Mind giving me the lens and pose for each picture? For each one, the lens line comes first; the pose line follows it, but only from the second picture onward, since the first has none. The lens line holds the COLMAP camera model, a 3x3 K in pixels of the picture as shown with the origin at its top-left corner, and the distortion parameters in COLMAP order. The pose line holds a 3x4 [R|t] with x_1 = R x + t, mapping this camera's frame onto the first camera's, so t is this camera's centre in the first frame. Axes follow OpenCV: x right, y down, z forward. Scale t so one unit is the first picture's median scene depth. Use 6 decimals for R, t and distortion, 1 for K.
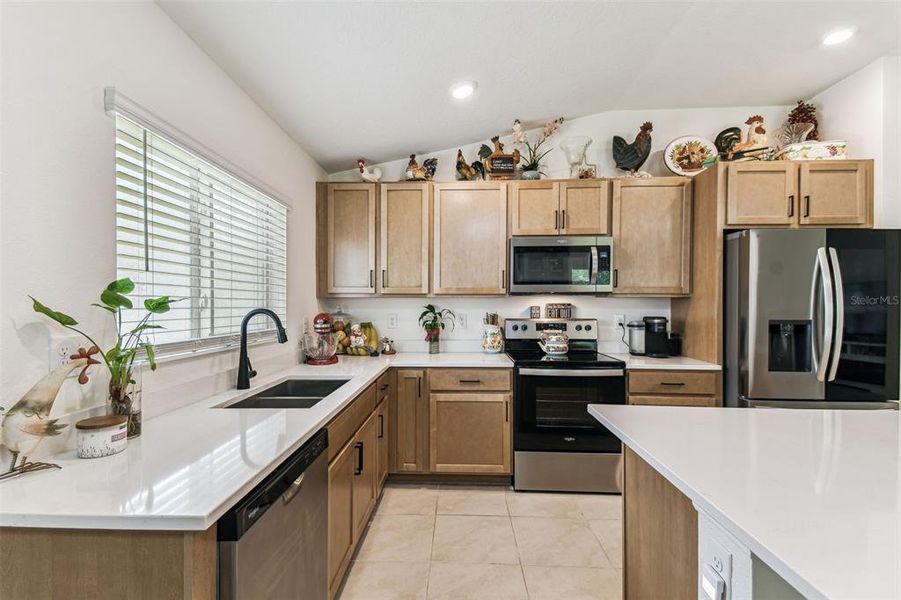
lens RADIAL K [[397.6, 0, 447.8], [0, 397.6, 307.1], [0, 0, 1]] dist [0.050919, -0.023453]
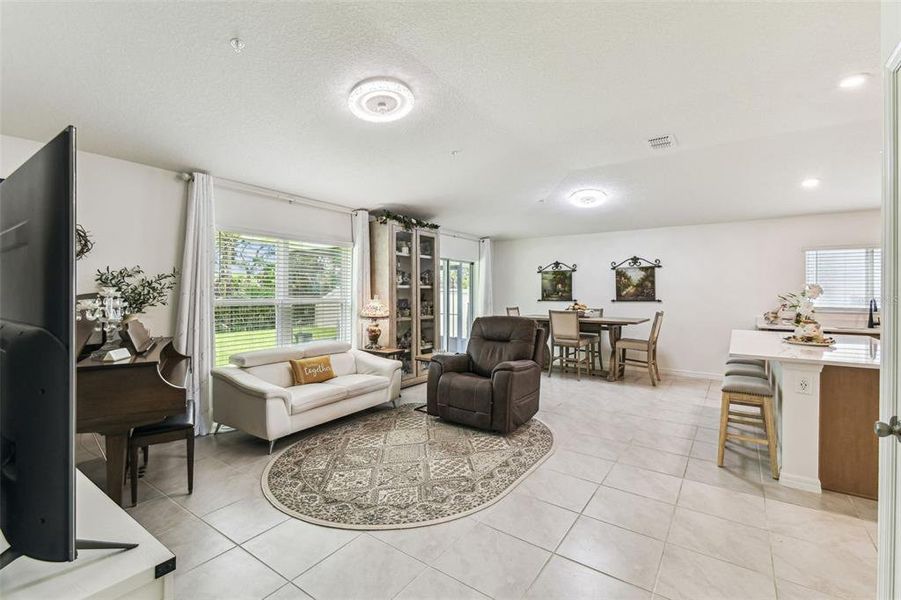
lens RADIAL K [[395.3, 0, 449.2], [0, 395.3, 300.5], [0, 0, 1]] dist [0.047255, -0.023489]
pose [[-0.548022, 0.017373, -0.836283, 2.054311], [-0.011423, 0.999536, 0.028250, -0.015349], [0.836386, 0.025035, -0.547570, 0.086416]]
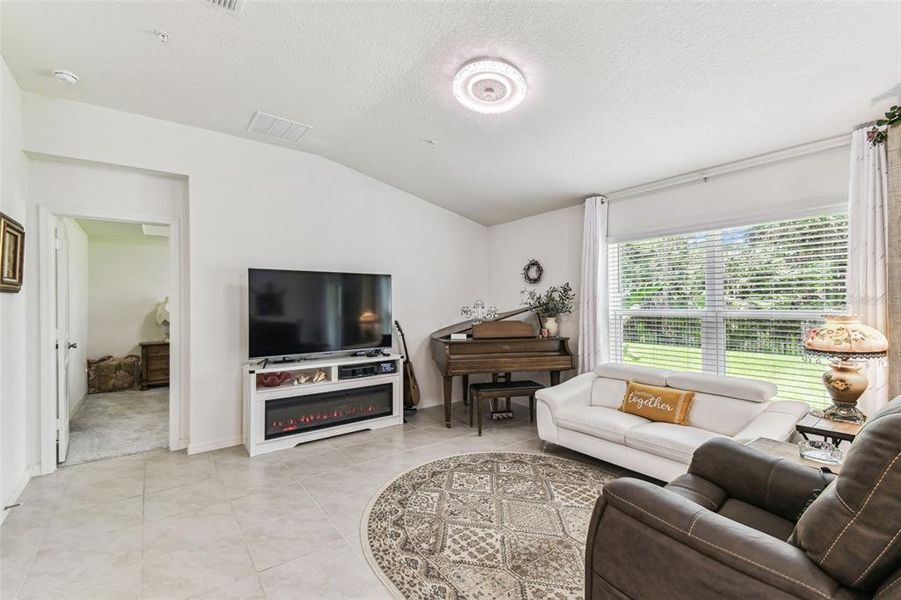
lens RADIAL K [[398.9, 0, 447.5], [0, 398.9, 300.9], [0, 0, 1]] dist [0.053327, -0.023055]
pose [[-0.619950, 0.009829, 0.784580, 0.712202], [0.012405, 0.999919, -0.002725, -0.001482], [-0.784543, 0.008043, -0.620022, 0.034692]]
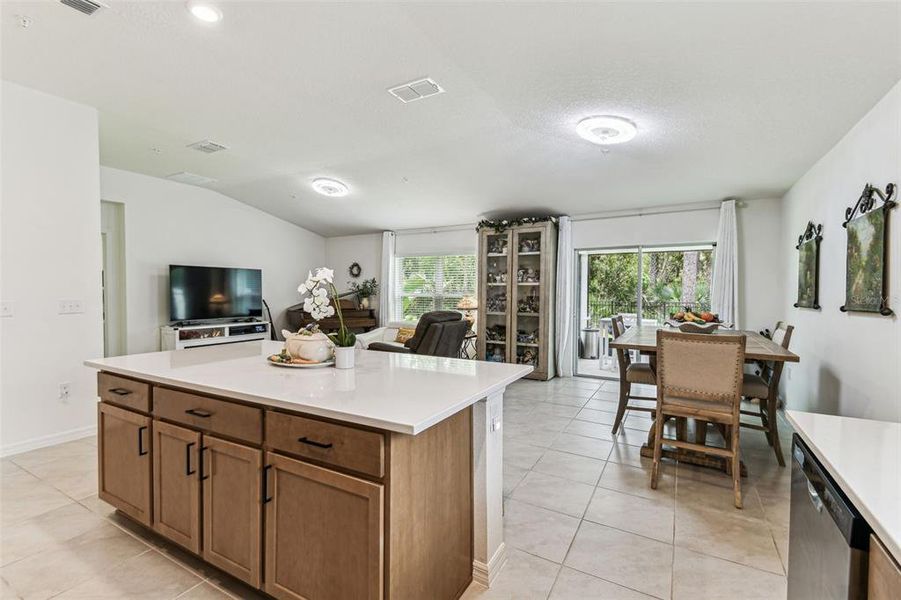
lens RADIAL K [[406.7, 0, 449.2], [0, 406.7, 302.4], [0, 0, 1]] dist [0.051868, -0.024609]
pose [[-0.884927, -0.018954, 0.465345, -0.033281], [-0.001467, 0.999280, 0.037913, -0.008307], [-0.465728, 0.032868, -0.884317, 0.849428]]
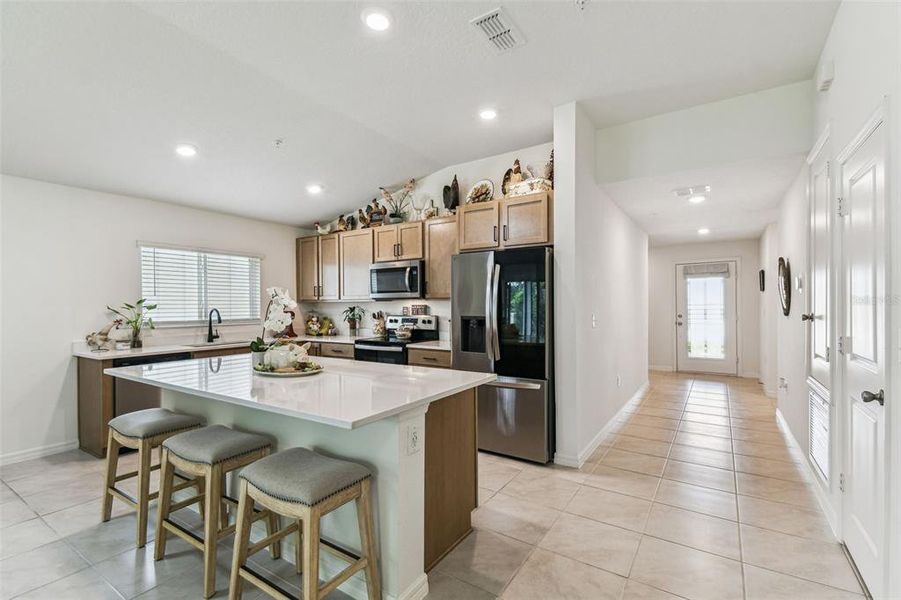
lens RADIAL K [[397.6, 0, 447.8], [0, 397.6, 307.1], [0, 0, 1]] dist [0.050919, -0.023453]
pose [[0.858092, -0.003346, -0.513484, 1.211027], [0.002706, 0.999994, -0.001994, 0.002120], [0.513488, 0.000322, 0.858097, -0.202665]]
